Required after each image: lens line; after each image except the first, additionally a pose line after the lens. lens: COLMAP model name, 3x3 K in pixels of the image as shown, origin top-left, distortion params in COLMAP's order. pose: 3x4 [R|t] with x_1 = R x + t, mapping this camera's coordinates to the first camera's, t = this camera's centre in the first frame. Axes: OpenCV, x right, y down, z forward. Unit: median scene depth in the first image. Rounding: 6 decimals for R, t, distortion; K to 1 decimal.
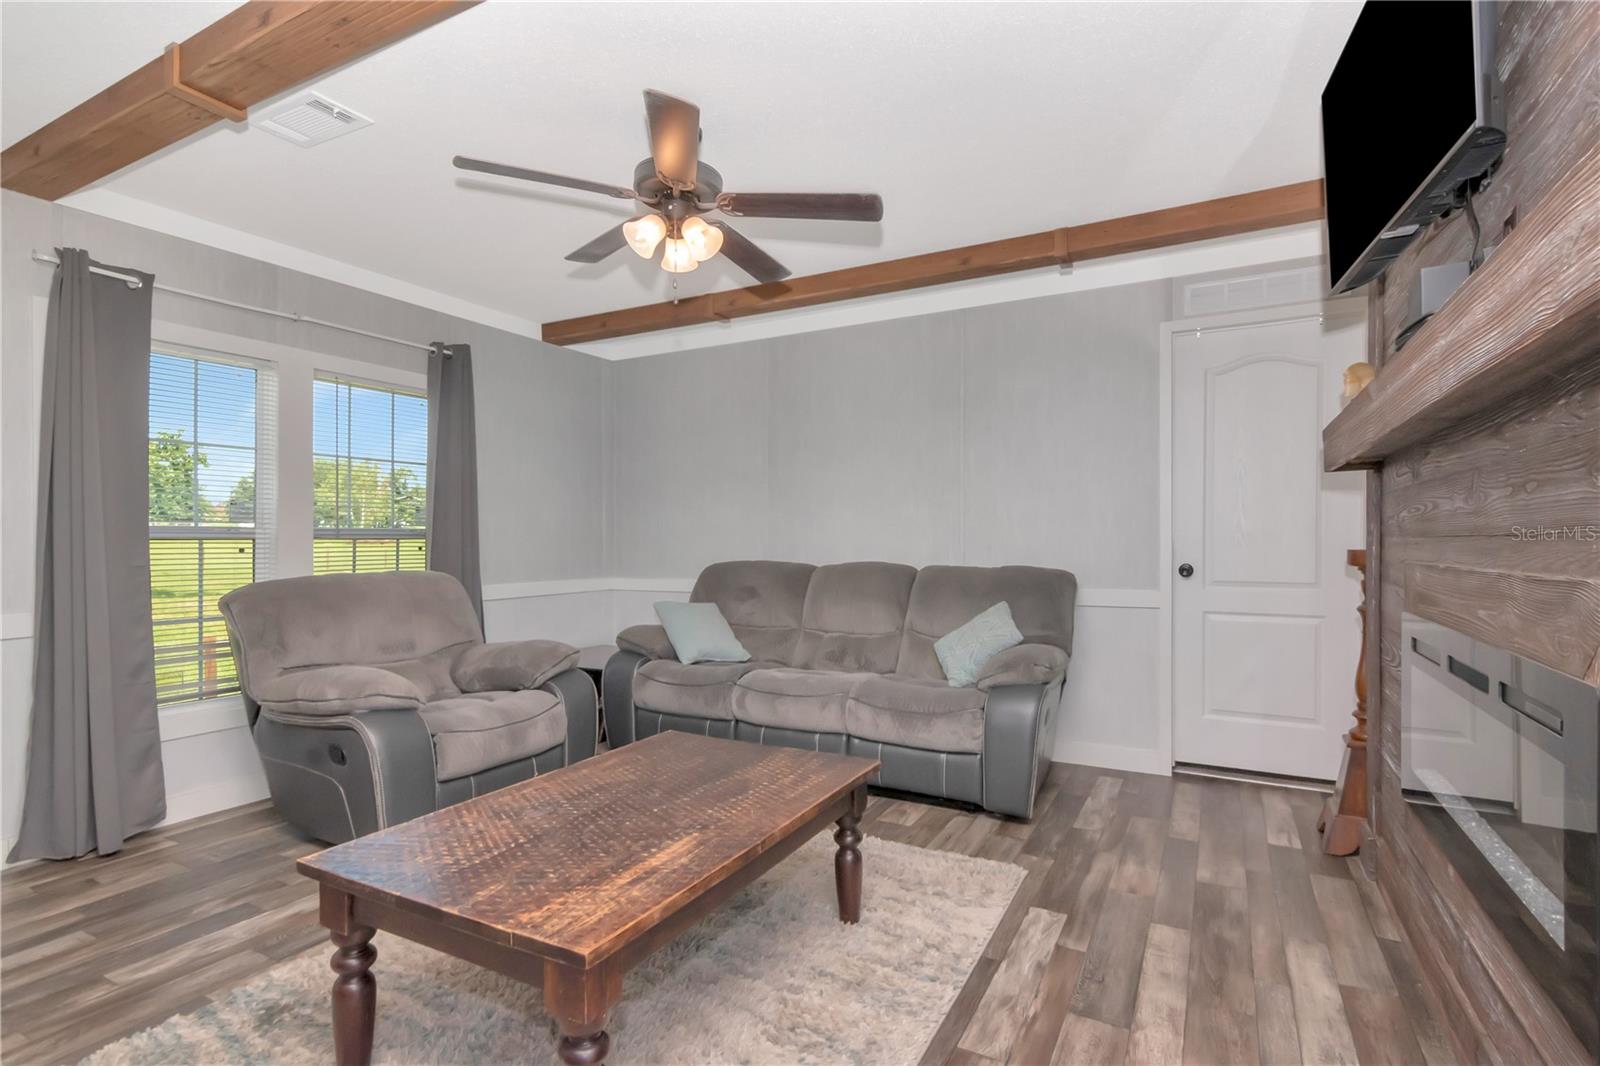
lens RADIAL K [[778.1, 0, 806.5], [0, 778.1, 547.3], [0, 0, 1]] dist [-0.003625, -0.005975]
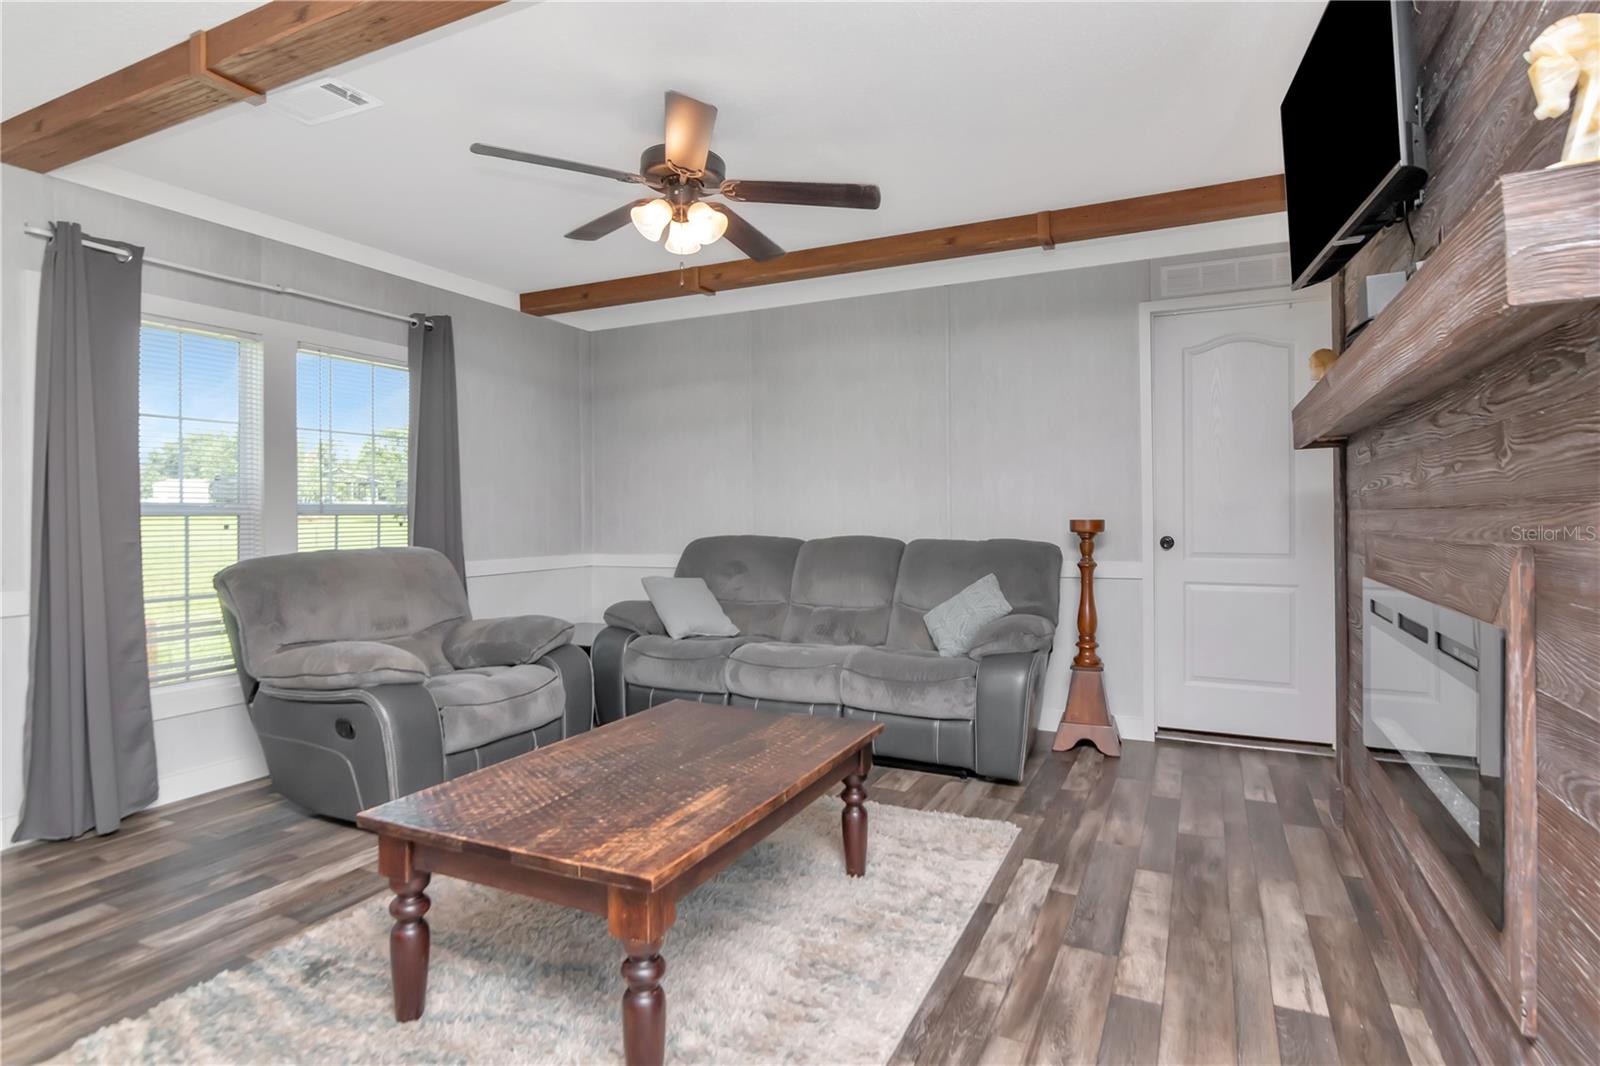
lens RADIAL K [[834.8, 0, 806.2], [0, 834.8, 530.6], [0, 0, 1]] dist [0.001729, -0.000587]
pose [[0.999020, -0.005455, 0.043919, -0.062409], [0.004970, 0.999925, 0.011149, 0.000051], [-0.043976, -0.010920, 0.998973, -0.132947]]
